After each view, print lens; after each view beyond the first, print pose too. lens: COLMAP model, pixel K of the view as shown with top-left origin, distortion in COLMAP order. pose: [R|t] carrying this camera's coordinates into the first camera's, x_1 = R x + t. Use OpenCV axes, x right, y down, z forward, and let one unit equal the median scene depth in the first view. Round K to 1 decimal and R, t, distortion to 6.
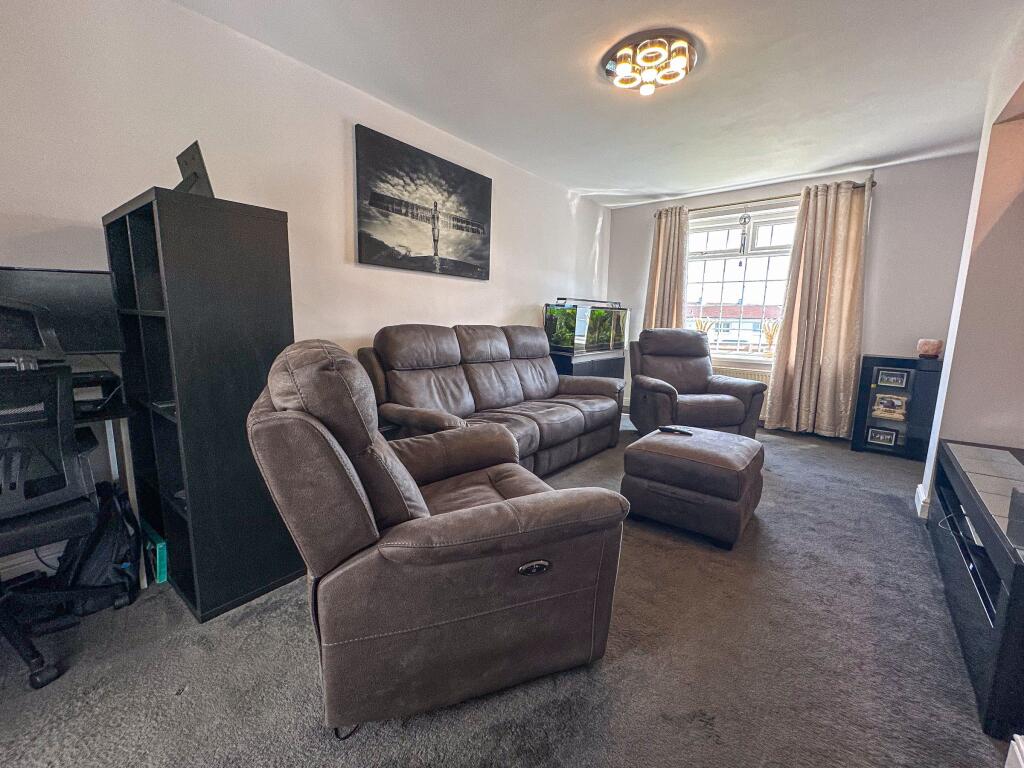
lens RADIAL K [[416.9, 0, 508.8], [0, 416.9, 386.7], [0, 0, 1]] dist [-0.000951, 0.000304]
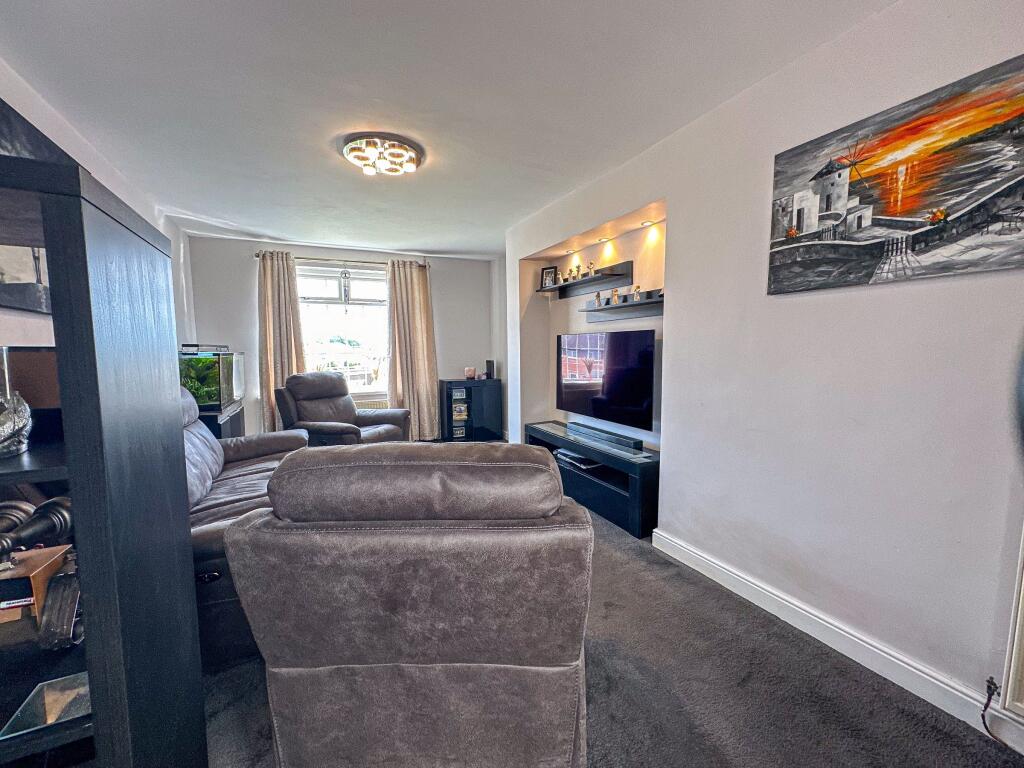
lens RADIAL K [[416.9, 0, 500.9], [0, 416.9, 386.4], [0, 0, 1]] dist [-0.000951, 0.000304]
pose [[0.431461, -0.107696, 0.895680, -0.423080], [0.168058, 0.985064, 0.037487, -0.083863], [-0.886340, 0.134352, 0.443116, 0.185614]]
